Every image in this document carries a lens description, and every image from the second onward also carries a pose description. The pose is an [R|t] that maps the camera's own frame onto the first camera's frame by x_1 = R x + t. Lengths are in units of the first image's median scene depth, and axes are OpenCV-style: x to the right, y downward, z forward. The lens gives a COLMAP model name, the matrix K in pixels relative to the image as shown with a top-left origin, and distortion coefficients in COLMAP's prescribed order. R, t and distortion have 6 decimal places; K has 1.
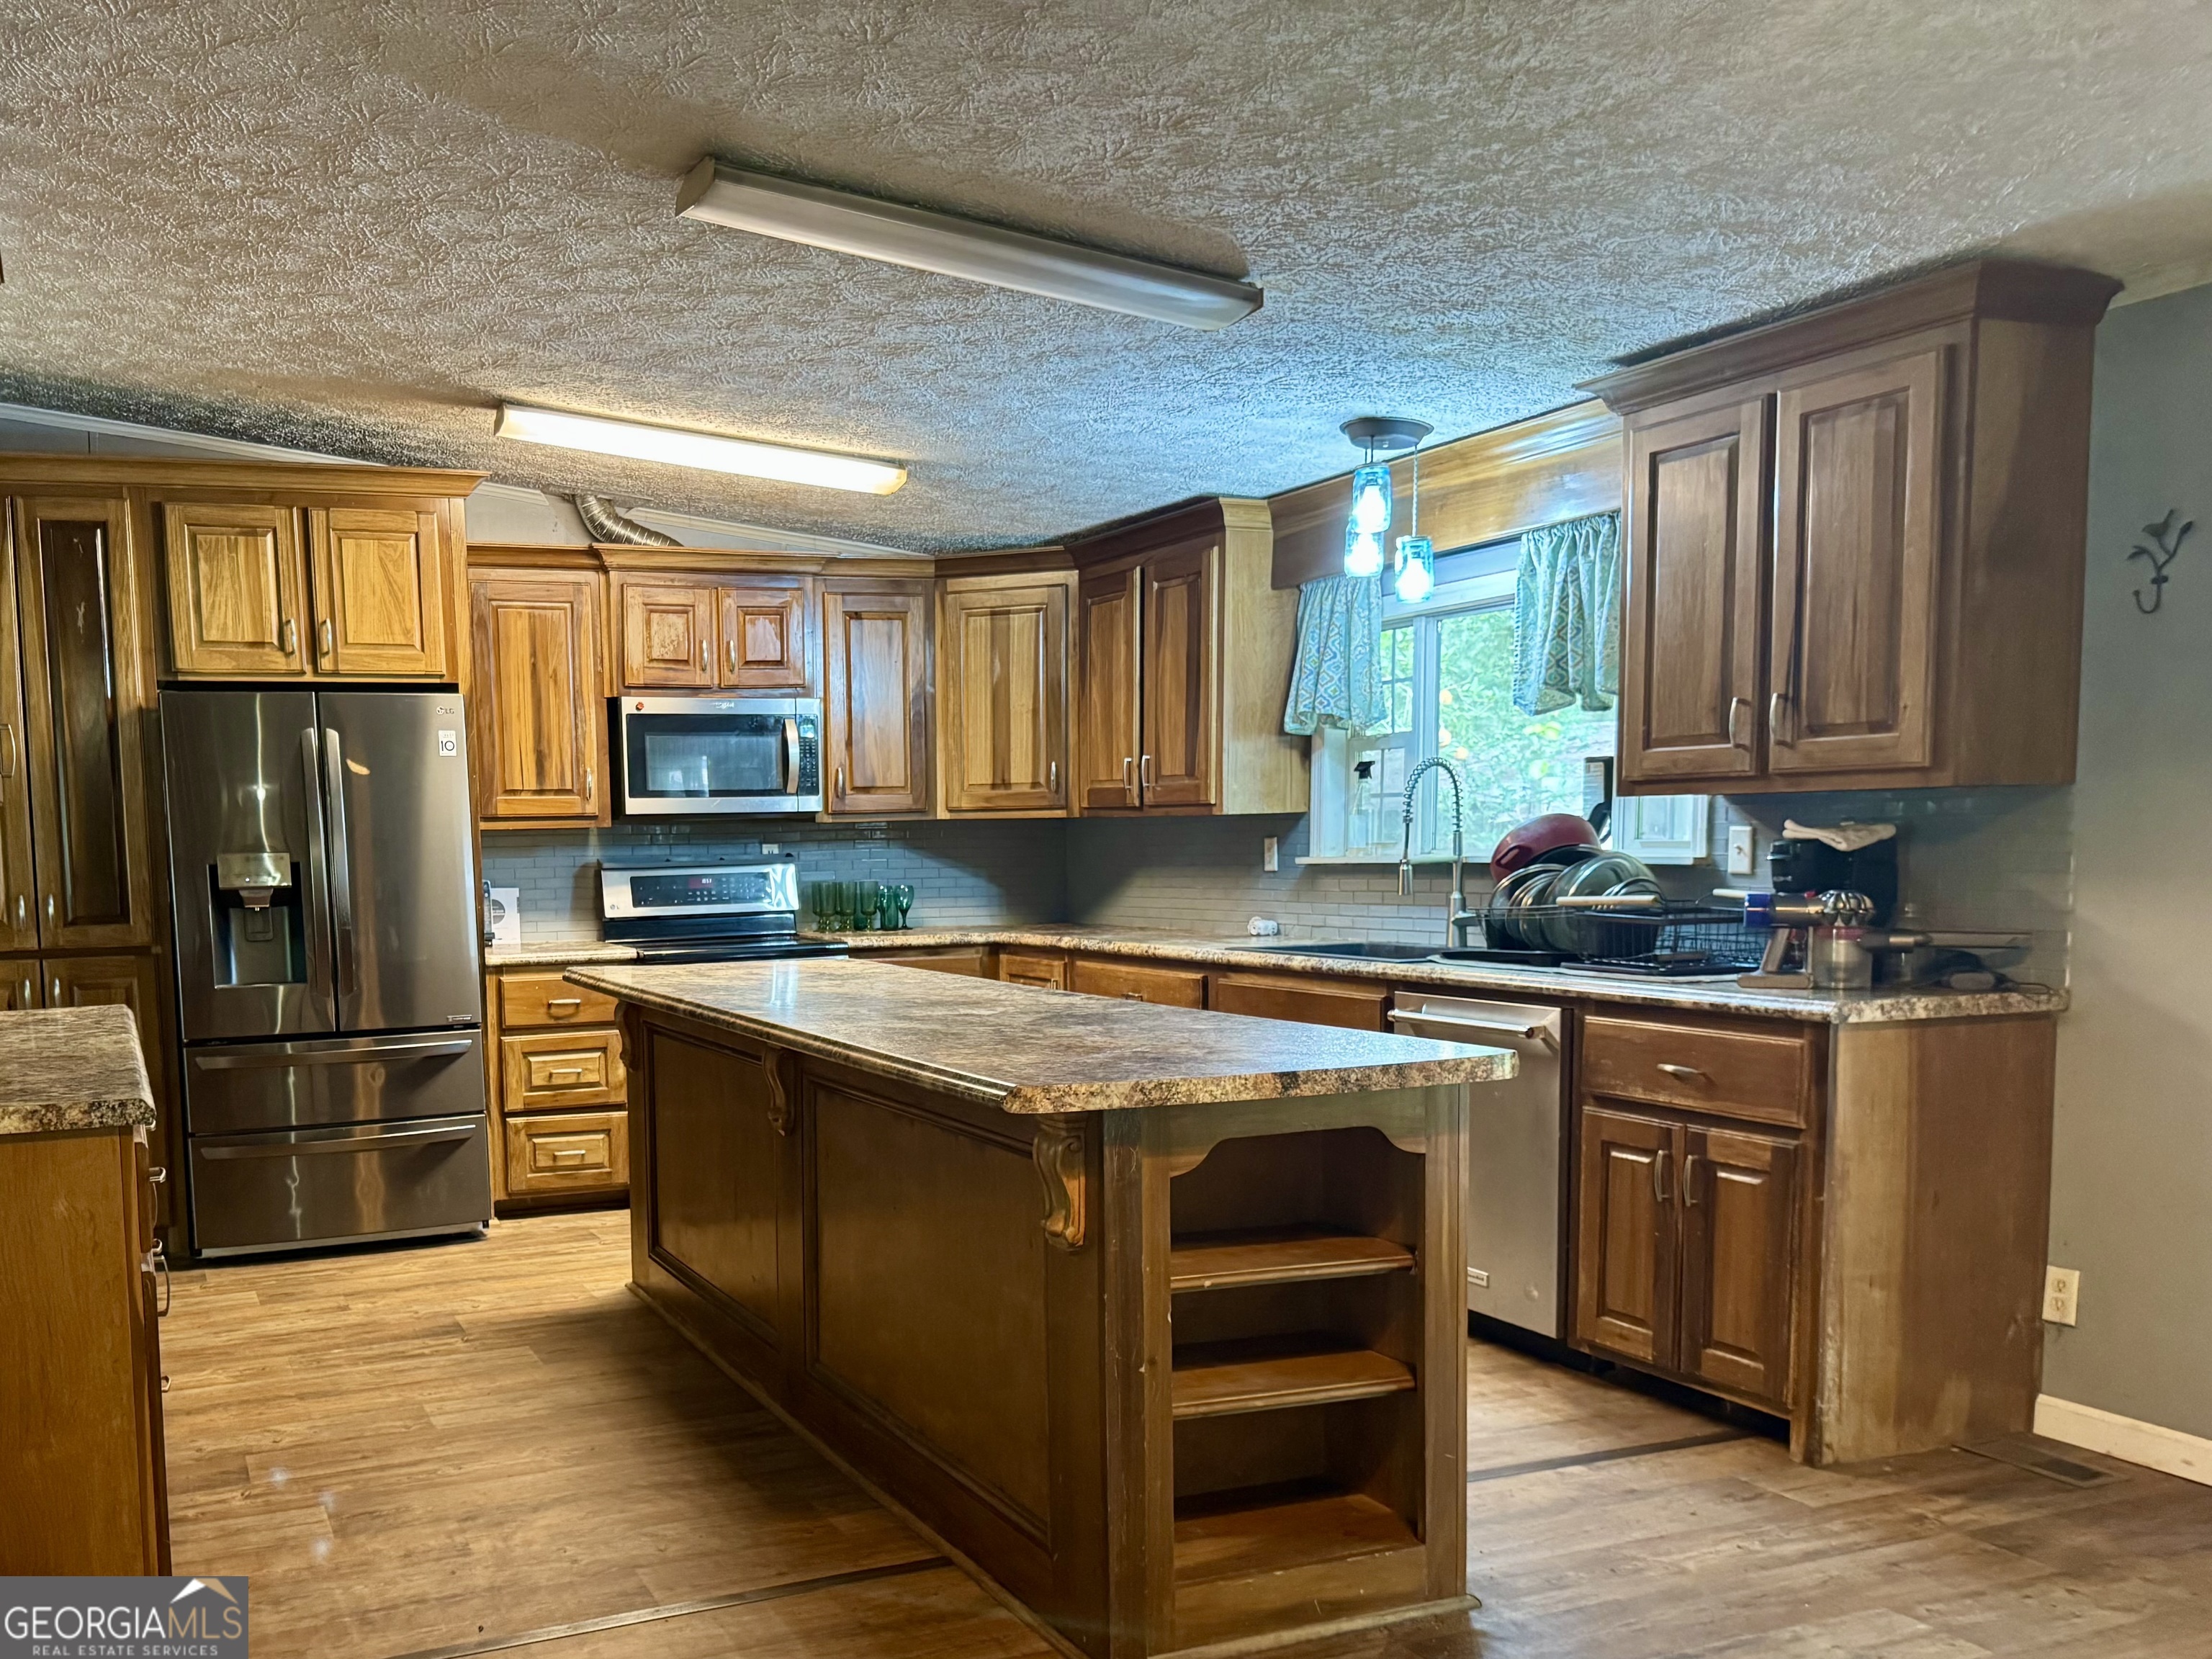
lens RADIAL K [[1877.6, 0, 843.4], [0, 1877.6, 1032.5], [0, 0, 1]] dist [0.026387, -0.078819]
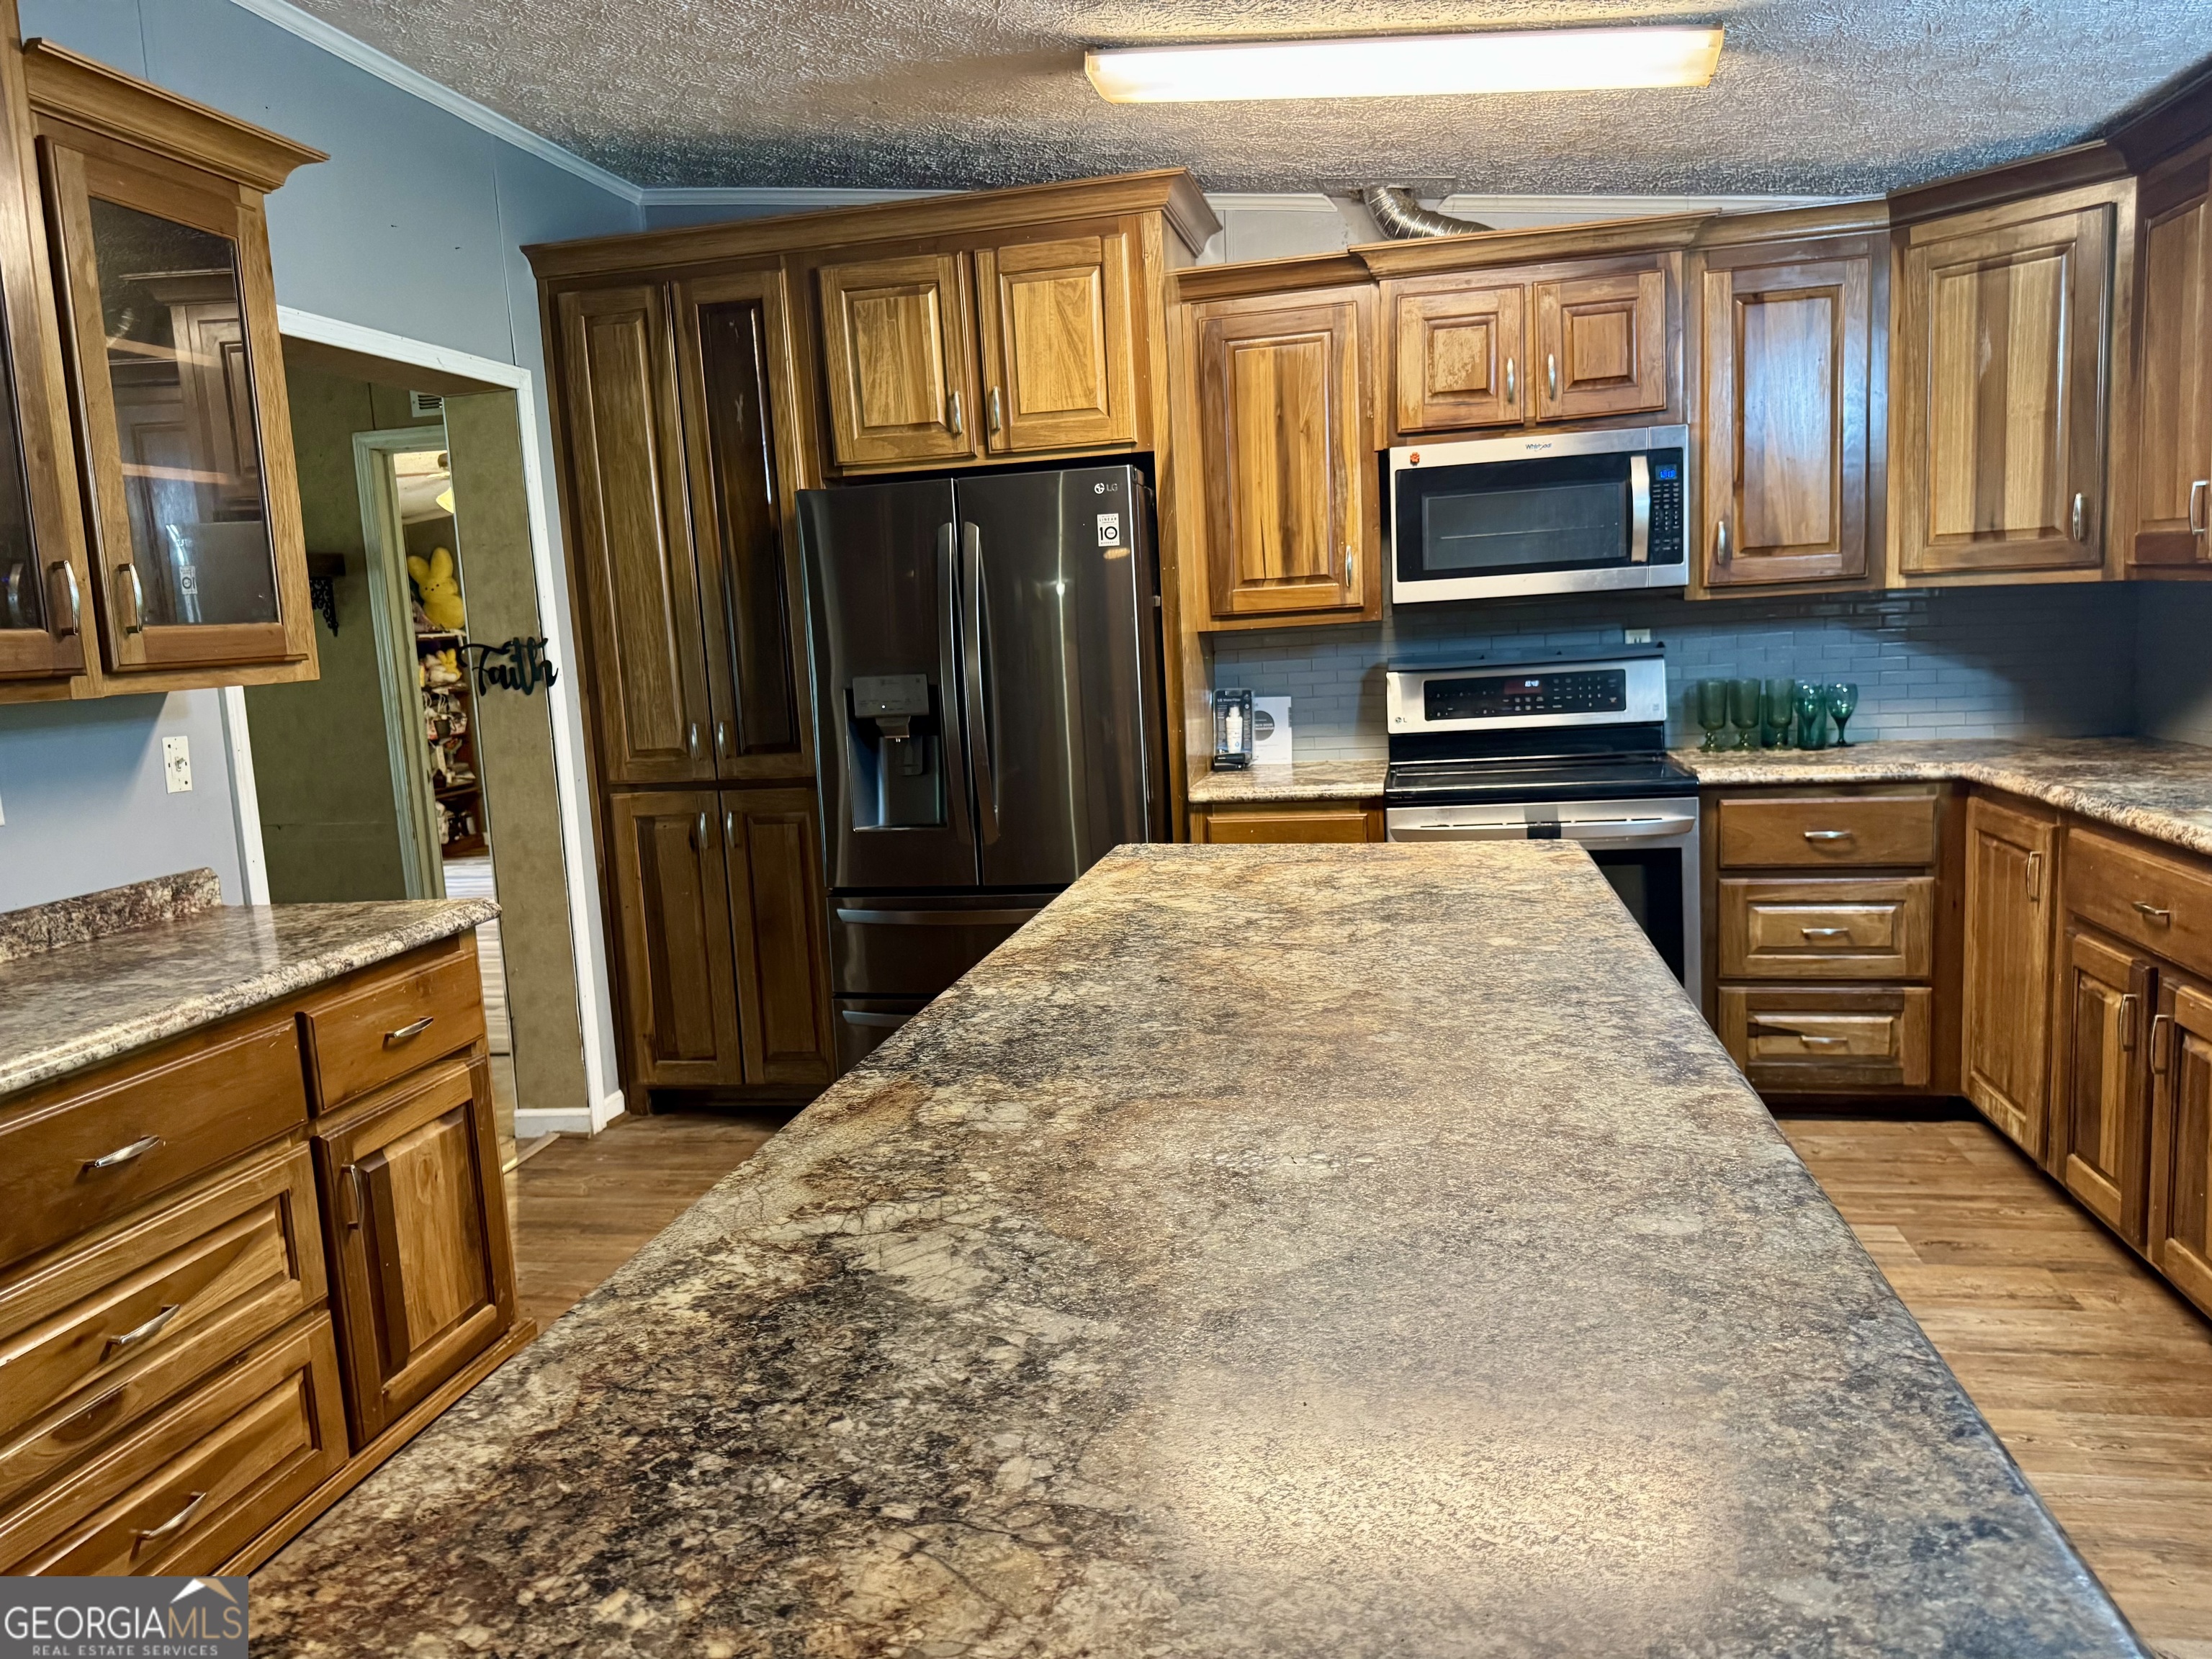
lens RADIAL K [[1560.3, 0, 1051.0], [0, 1560.3, 839.8], [0, 0, 1]] dist [0.078151, -0.131260]
pose [[0.843177, 0.047108, -0.535568, 0.131694], [-0.016644, 0.997964, 0.061576, -0.066300], [0.537378, -0.043006, 0.842244, 0.442751]]
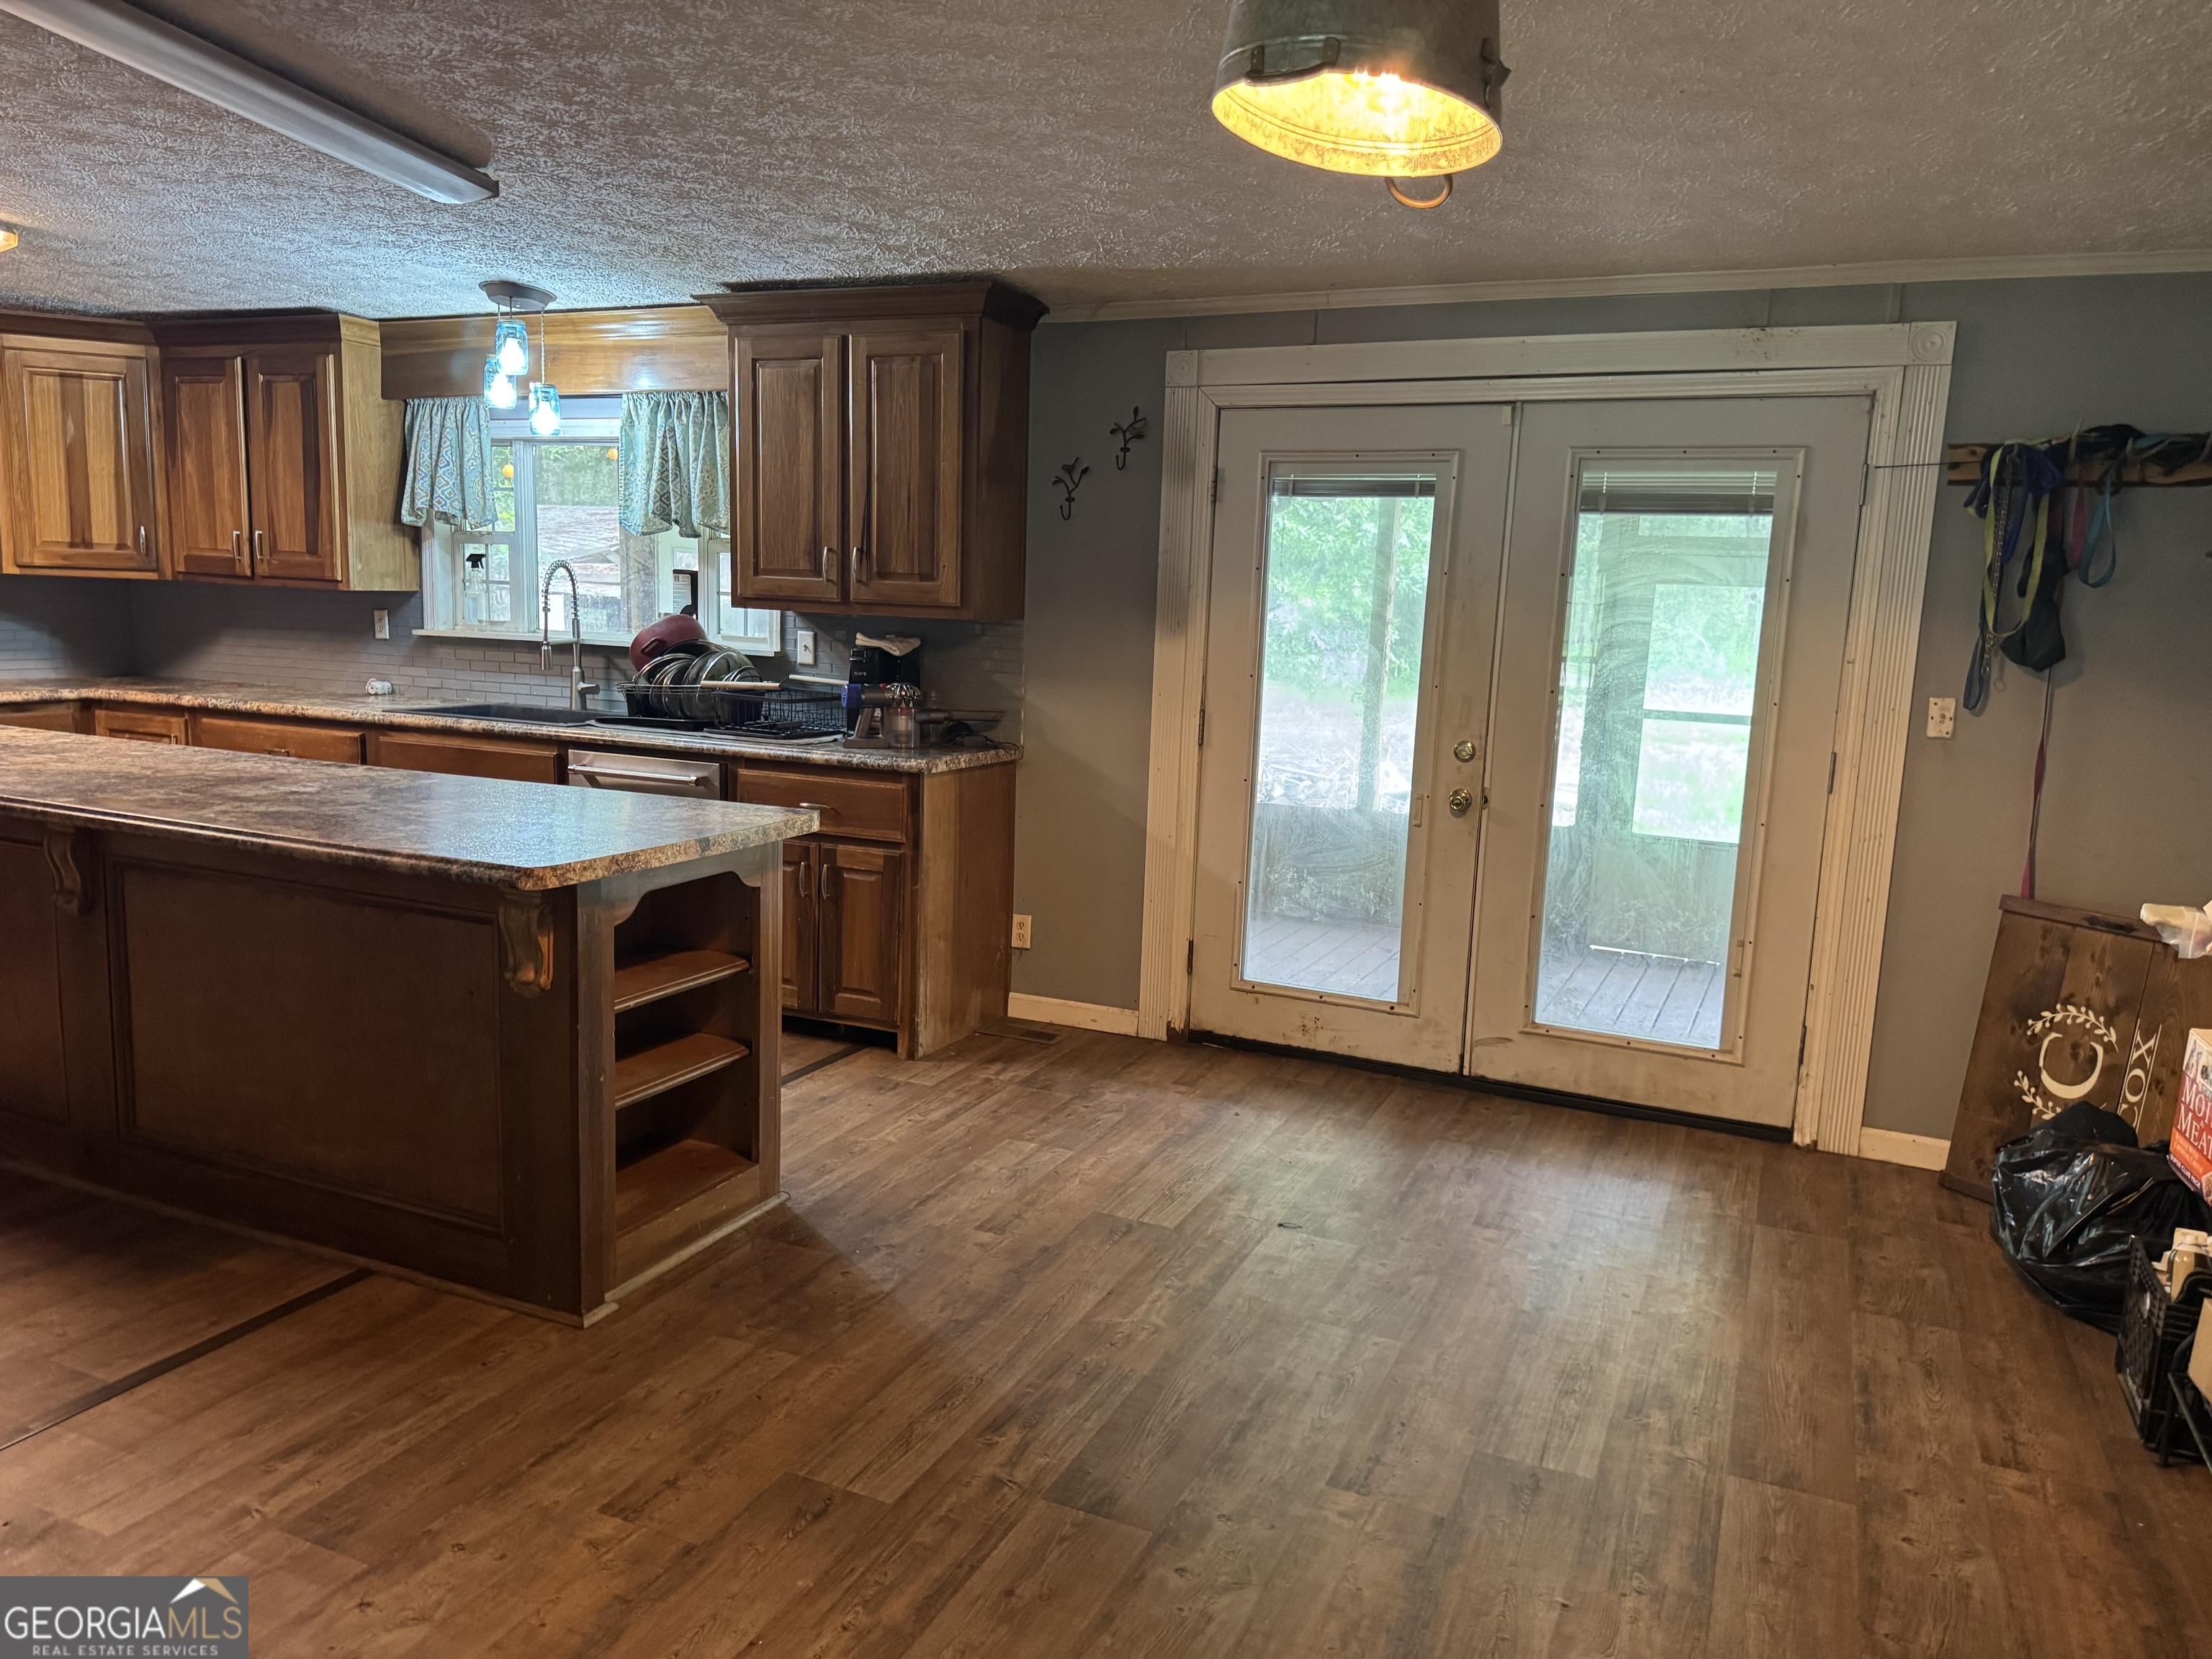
lens RADIAL K [[1514.8, 0, 1106.0], [0, 1514.8, 829.5], [0, 0, 1]] dist [0.009800, -0.051242]
pose [[0.685146, -0.066424, 0.725371, -0.170570], [0.020908, 0.997216, 0.071570, -0.028049], [-0.728106, -0.033870, 0.684628, 0.024059]]
